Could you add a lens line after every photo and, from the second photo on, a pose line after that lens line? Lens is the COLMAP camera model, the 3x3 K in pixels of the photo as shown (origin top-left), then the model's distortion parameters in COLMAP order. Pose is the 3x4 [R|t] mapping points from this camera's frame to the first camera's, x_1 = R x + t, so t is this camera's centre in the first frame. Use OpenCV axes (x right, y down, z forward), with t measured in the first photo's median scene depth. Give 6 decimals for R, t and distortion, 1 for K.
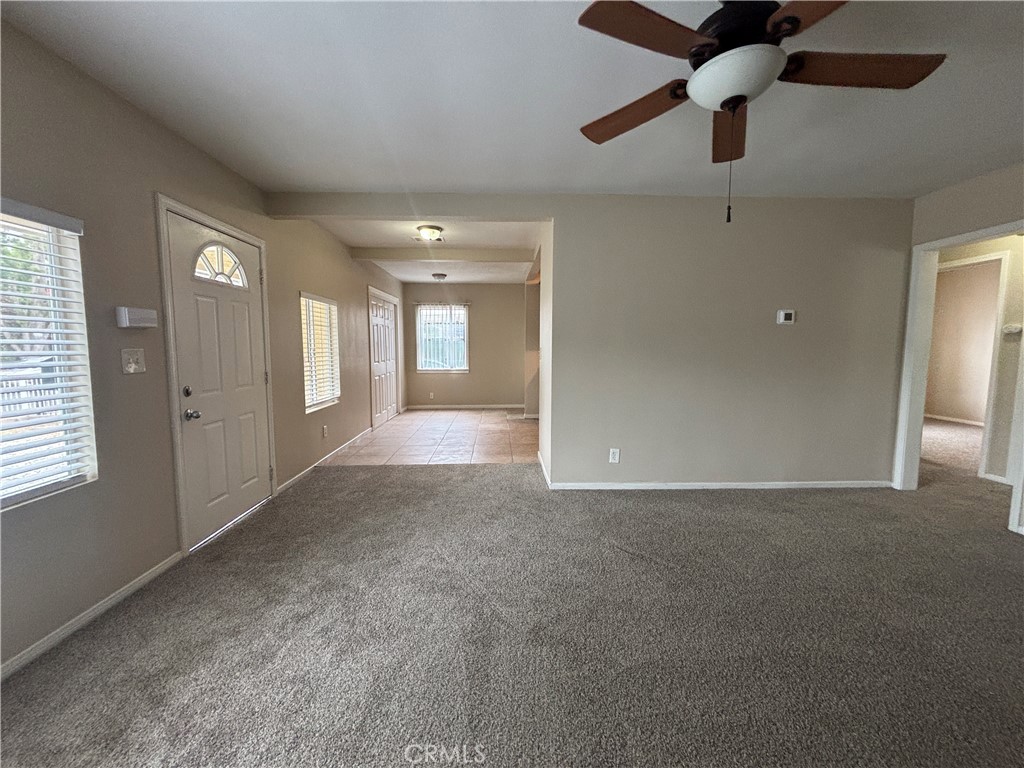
lens RADIAL K [[413.3, 0, 513.0], [0, 413.3, 382.4], [0, 0, 1]] dist [0.000278, -0.000390]
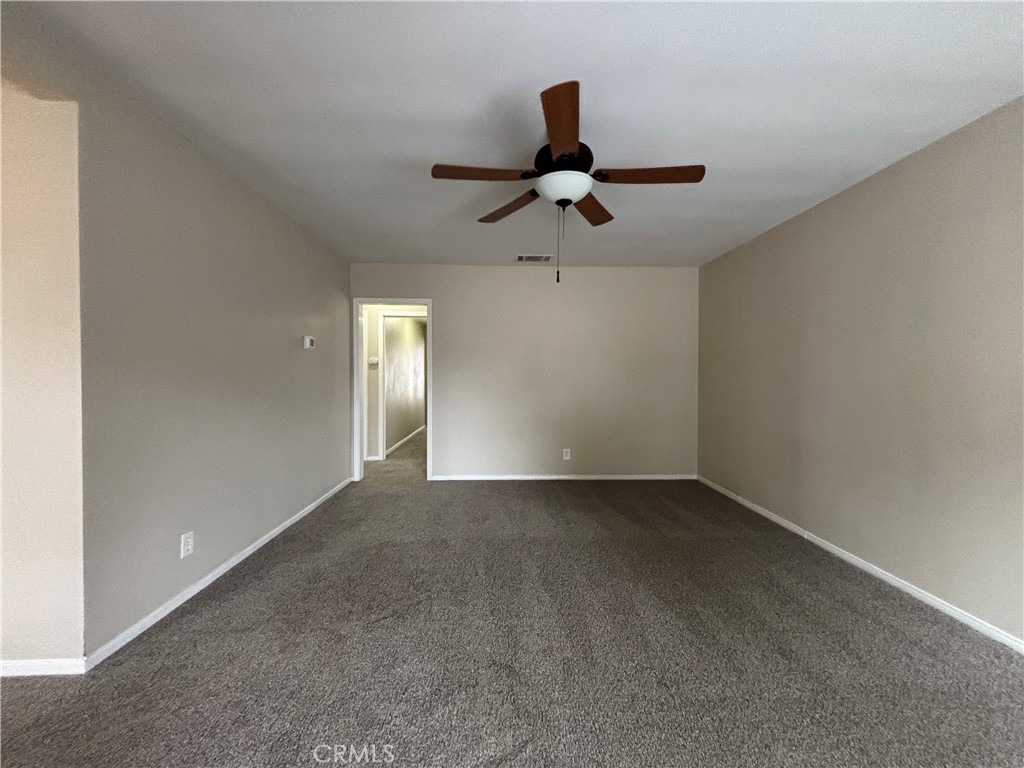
lens RADIAL K [[422.2, 0, 512.0], [0, 422.2, 384.0], [0, 0, 1]] dist [0.000817, 0.000031]
pose [[-0.021919, -0.021540, 0.999528, -0.407030], [0.084816, 0.996124, 0.023326, -0.037043], [-0.996155, 0.085287, -0.020007, 0.528545]]
